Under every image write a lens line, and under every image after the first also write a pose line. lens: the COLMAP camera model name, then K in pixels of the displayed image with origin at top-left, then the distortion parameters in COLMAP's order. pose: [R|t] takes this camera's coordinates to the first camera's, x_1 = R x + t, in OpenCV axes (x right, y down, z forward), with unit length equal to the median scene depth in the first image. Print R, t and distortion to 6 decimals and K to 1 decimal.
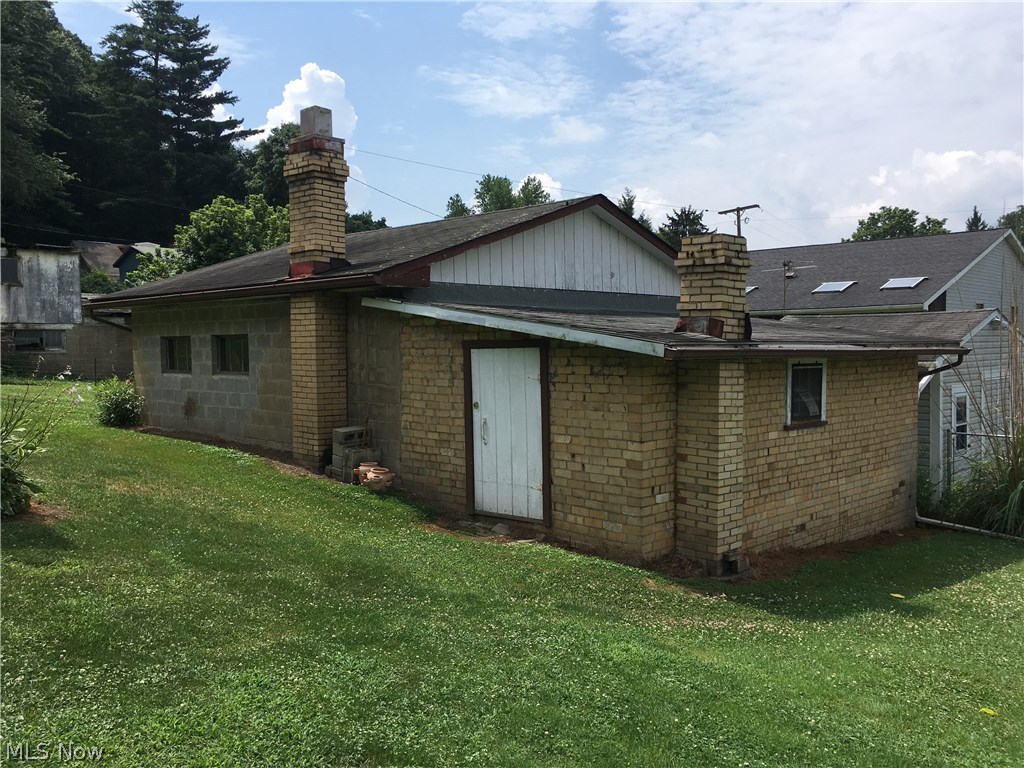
lens RADIAL K [[860.1, 0, 502.3], [0, 860.1, 402.7], [0, 0, 1]] dist [0.063251, -0.038165]
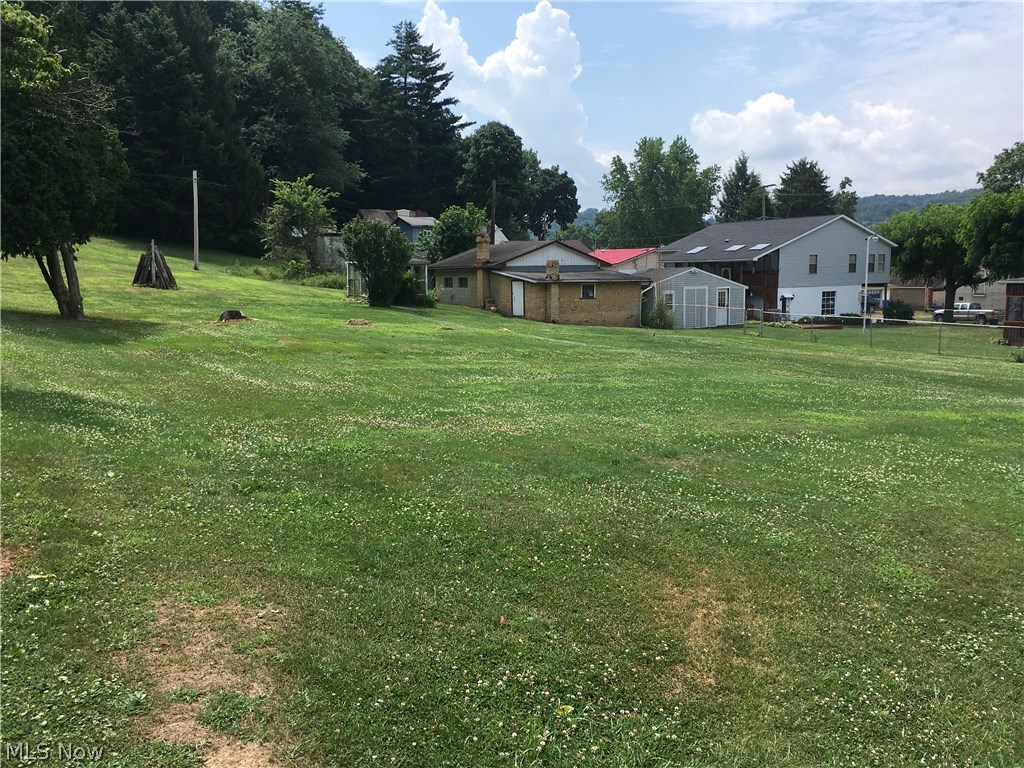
lens RADIAL K [[860.1, 0, 510.0], [0, 860.1, 379.5], [0, 0, 1]] dist [0.063251, -0.038165]
pose [[0.973712, 0.020853, -0.226826, 0.112911], [-0.007256, 0.998135, 0.060615, 0.020630], [0.227667, -0.057376, 0.972047, -0.397384]]
